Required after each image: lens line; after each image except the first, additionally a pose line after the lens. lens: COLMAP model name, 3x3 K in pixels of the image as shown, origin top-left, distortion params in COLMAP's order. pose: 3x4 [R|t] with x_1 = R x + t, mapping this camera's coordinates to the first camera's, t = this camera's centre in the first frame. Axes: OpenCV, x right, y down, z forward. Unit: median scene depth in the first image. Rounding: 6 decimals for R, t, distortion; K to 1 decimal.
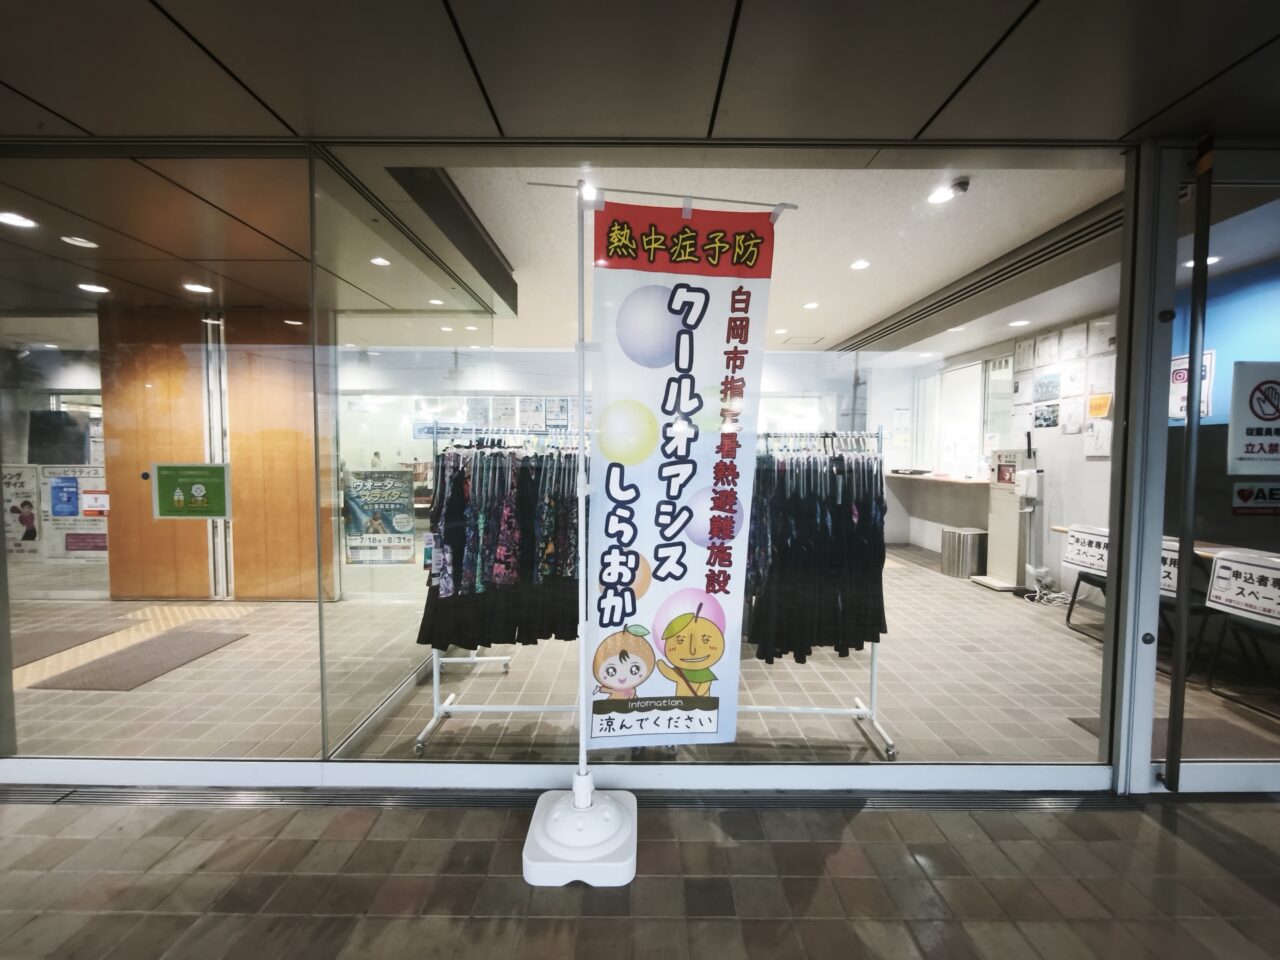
lens RADIAL K [[551.5, 0, 640.0], [0, 551.5, 480.0], [0, 0, 1]] dist [-0.012663, 0.004982]
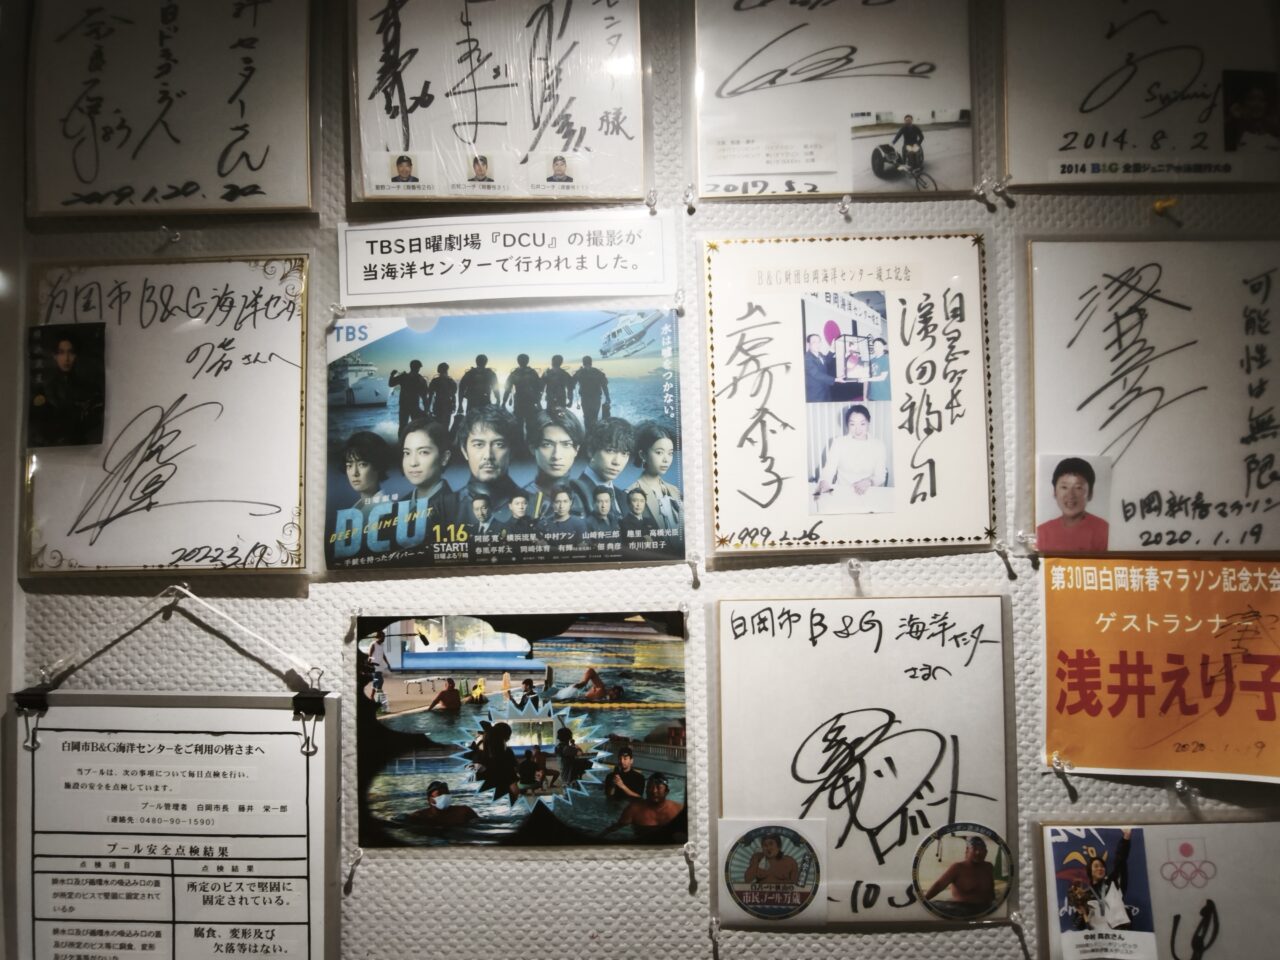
lens RADIAL K [[551.5, 0, 640.0], [0, 551.5, 480.0], [0, 0, 1]] dist [-0.012663, 0.004982]
pose [[0.024364, 0.022593, 0.999448, 0.658160], [0.064365, 0.997635, -0.024121, -0.159544], [-0.997629, 0.064917, 0.022852, 0.994462]]
